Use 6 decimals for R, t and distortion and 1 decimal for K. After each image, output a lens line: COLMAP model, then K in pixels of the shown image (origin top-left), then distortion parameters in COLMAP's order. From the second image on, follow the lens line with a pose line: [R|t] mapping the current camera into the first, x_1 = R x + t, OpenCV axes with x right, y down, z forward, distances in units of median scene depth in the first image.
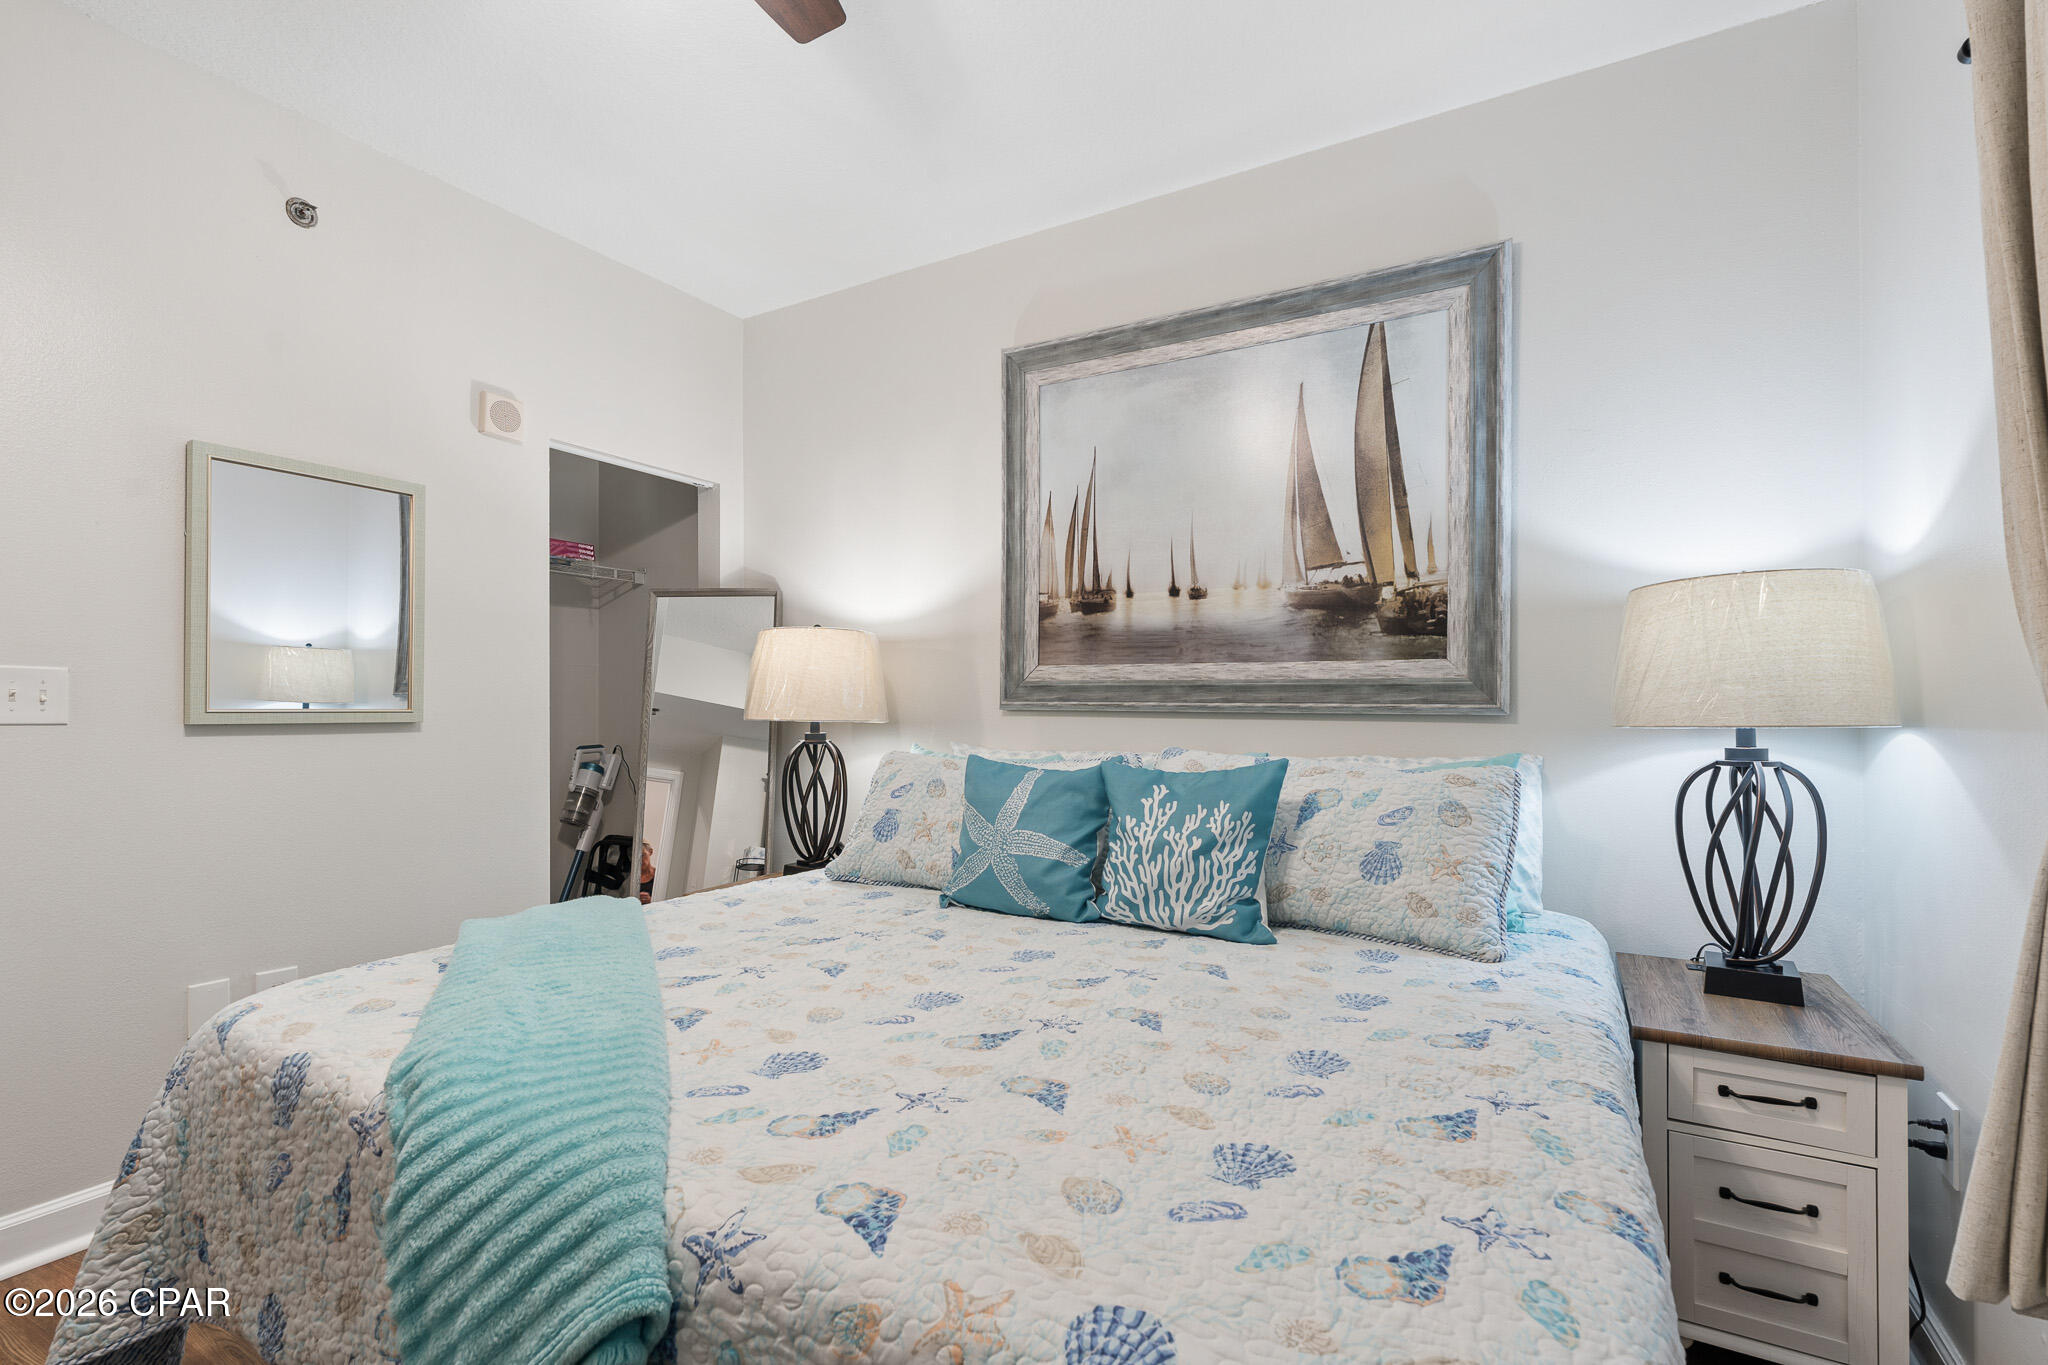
lens RADIAL K [[938.0, 0, 1022.9], [0, 938.0, 695.3], [0, 0, 1]] dist [-0.002485, 0.002244]
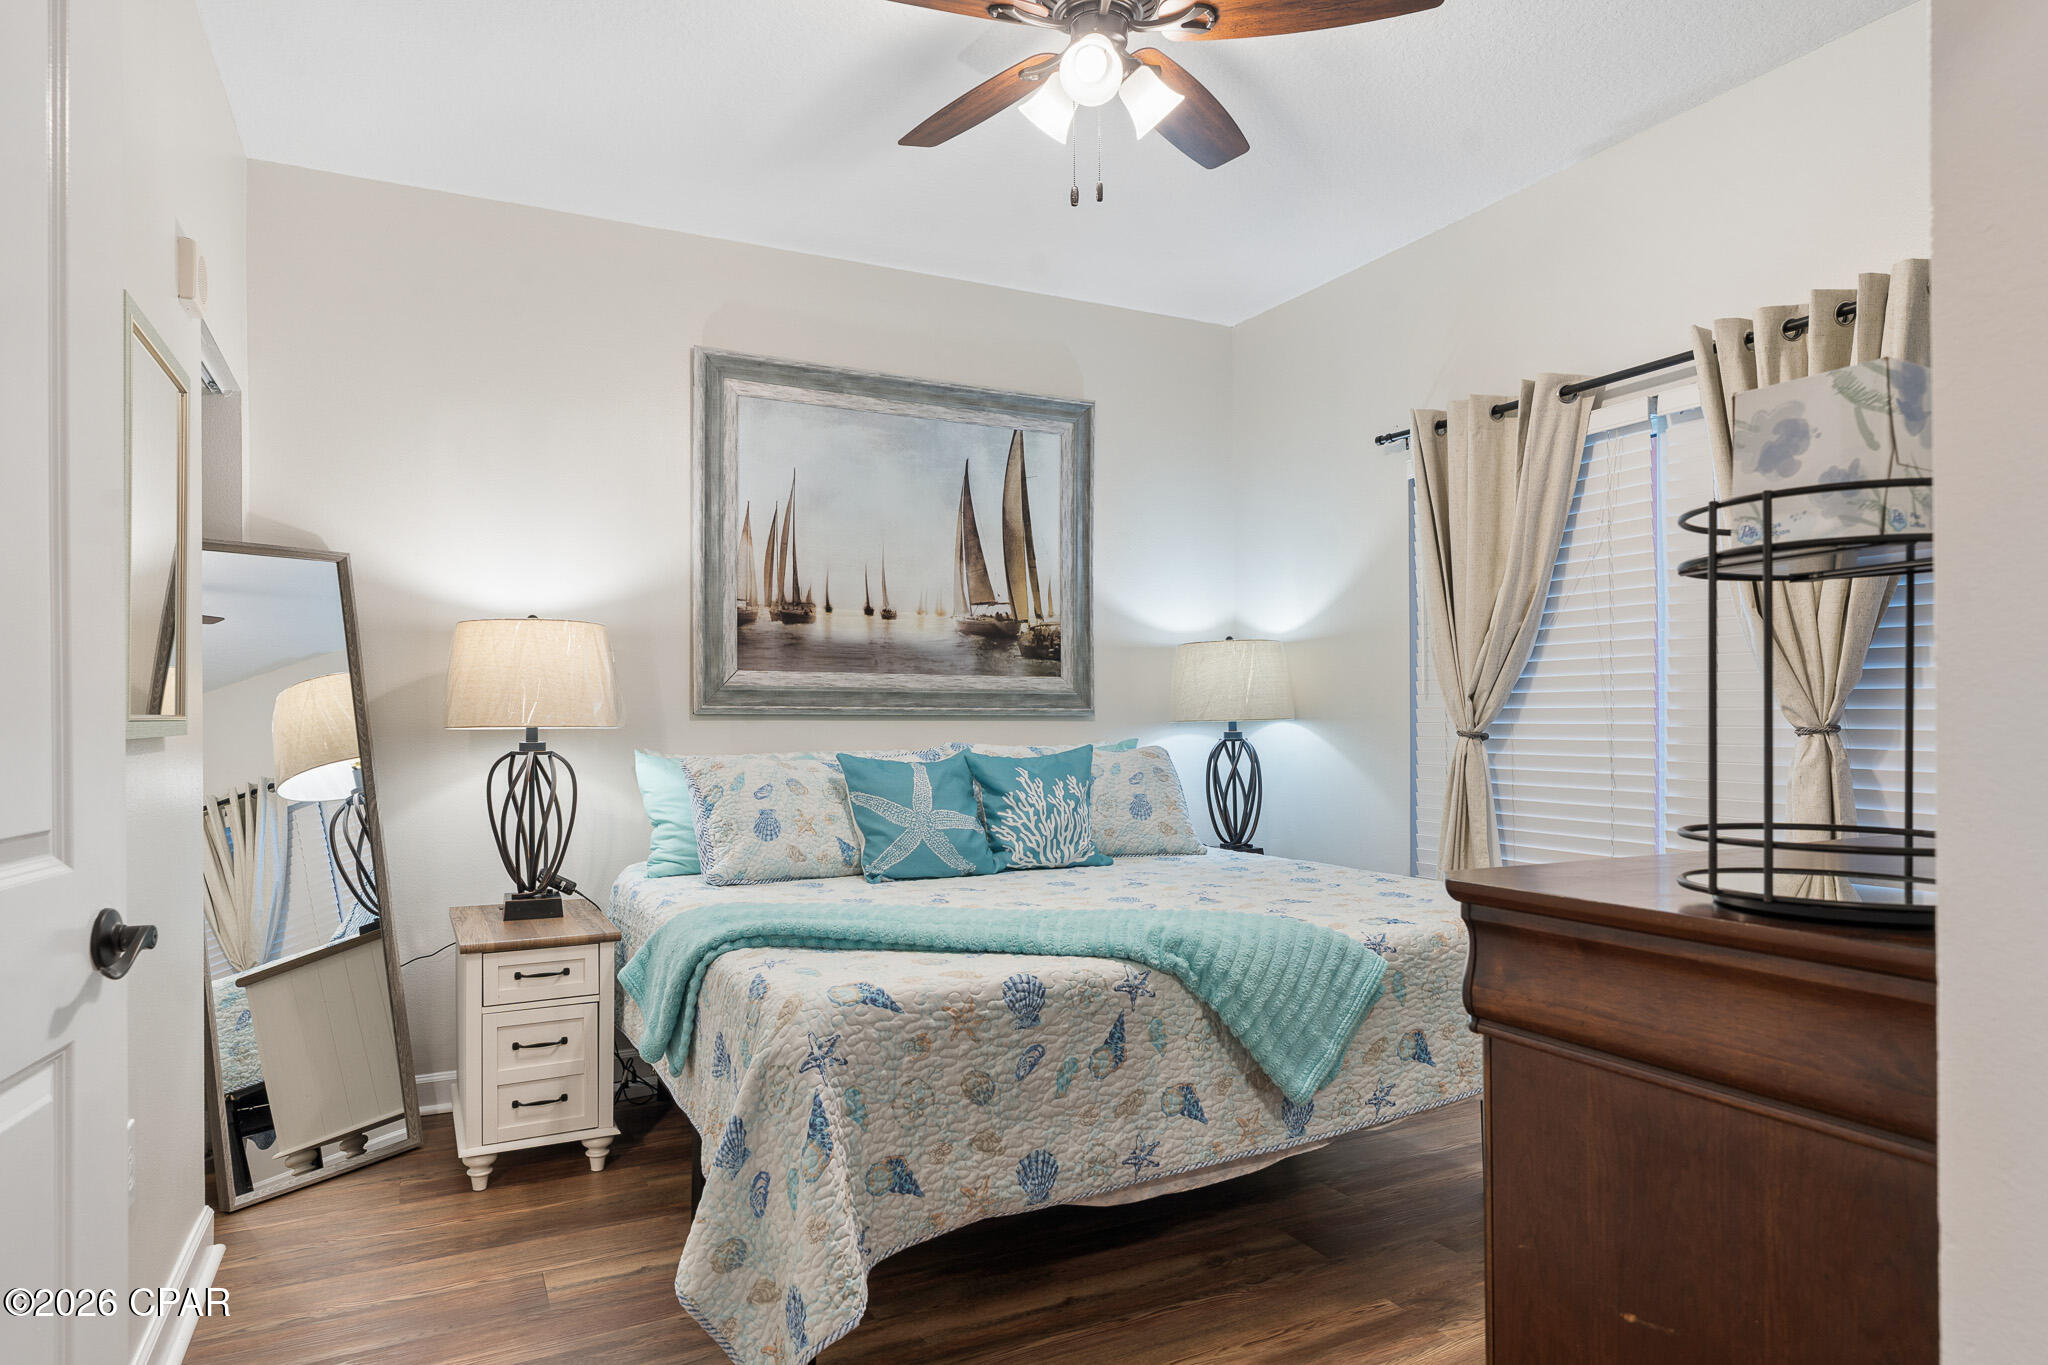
lens RADIAL K [[1172.6, 0, 1023.6], [0, 1172.6, 692.5], [0, 0, 1]] dist [0.003543, 0.000131]
pose [[0.549014, 0.012265, 0.835723, -0.986643], [-0.006457, 0.999925, -0.010434, 0.004020], [-0.835788, 0.000332, 0.549052, 0.049032]]
